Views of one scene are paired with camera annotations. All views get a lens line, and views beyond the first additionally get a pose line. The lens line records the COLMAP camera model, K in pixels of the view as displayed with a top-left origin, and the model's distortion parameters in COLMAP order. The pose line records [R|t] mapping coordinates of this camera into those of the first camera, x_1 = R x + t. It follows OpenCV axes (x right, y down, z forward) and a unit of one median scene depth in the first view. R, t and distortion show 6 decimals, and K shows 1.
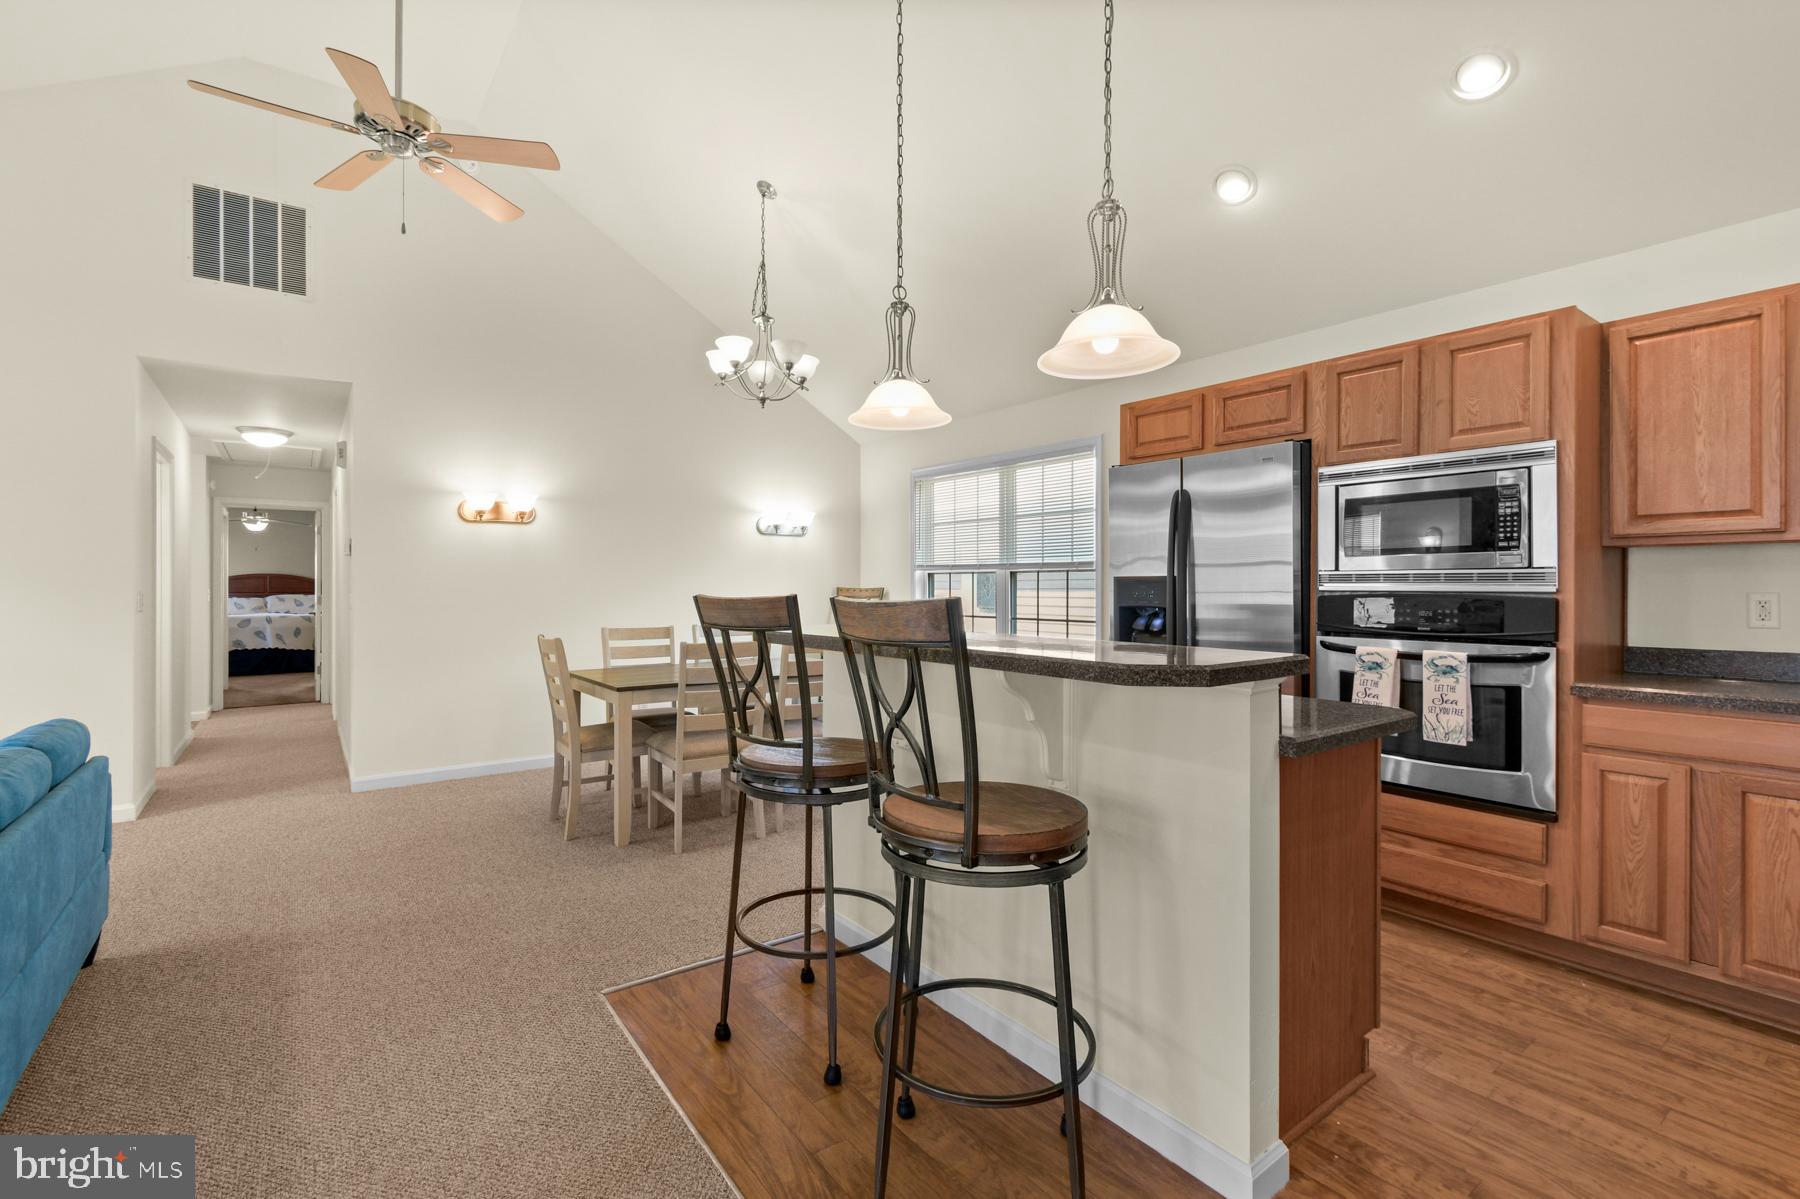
lens RADIAL K [[821.9, 0, 901.6], [0, 821.9, 592.1], [0, 0, 1]] dist [0.004465, -0.001863]
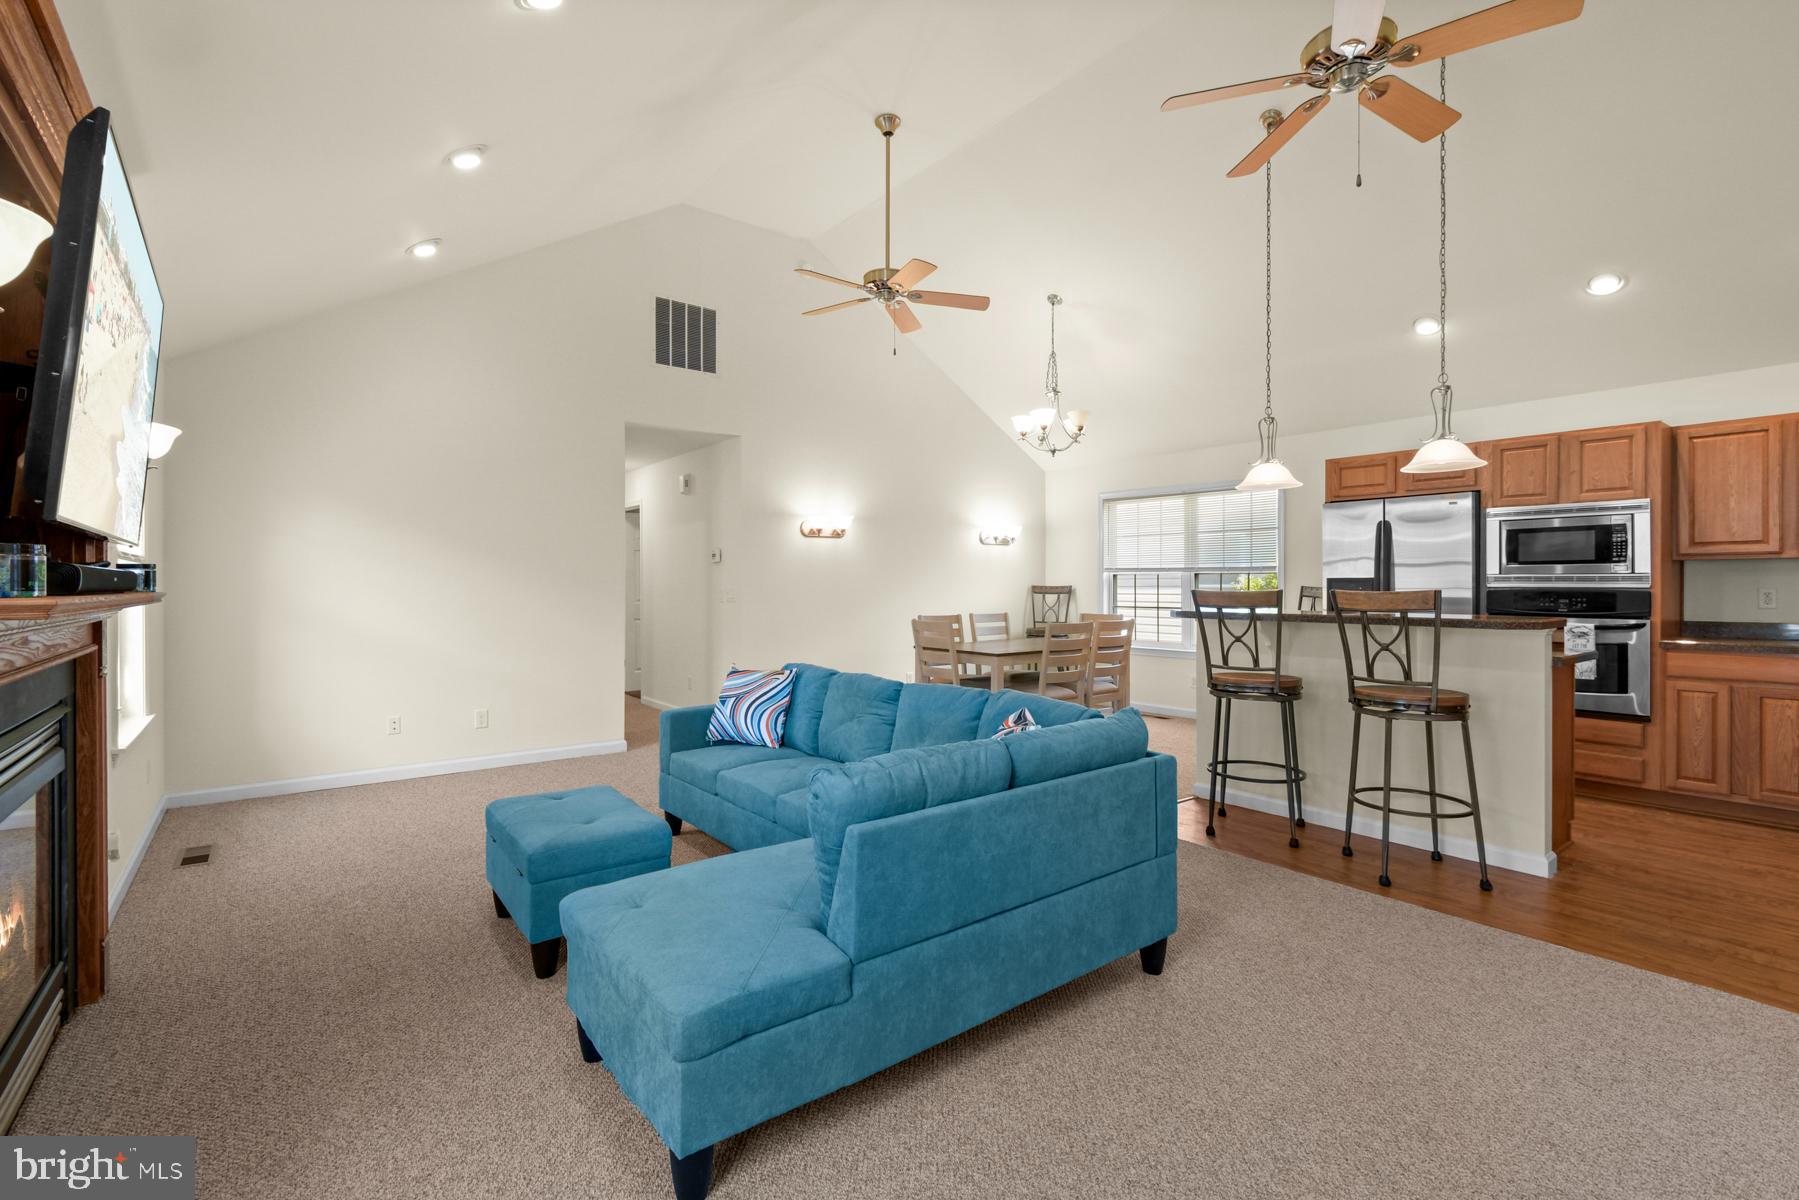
lens RADIAL K [[821.5, 0, 902.9], [0, 821.5, 591.4], [0, 0, 1]] dist [0.004465, -0.001863]
pose [[0.999706, -0.001354, 0.024194, -0.763123], [0.001355, 0.999999, 0.000007, 0.005363], [-0.024194, 0.000025, 0.999707, -0.643055]]
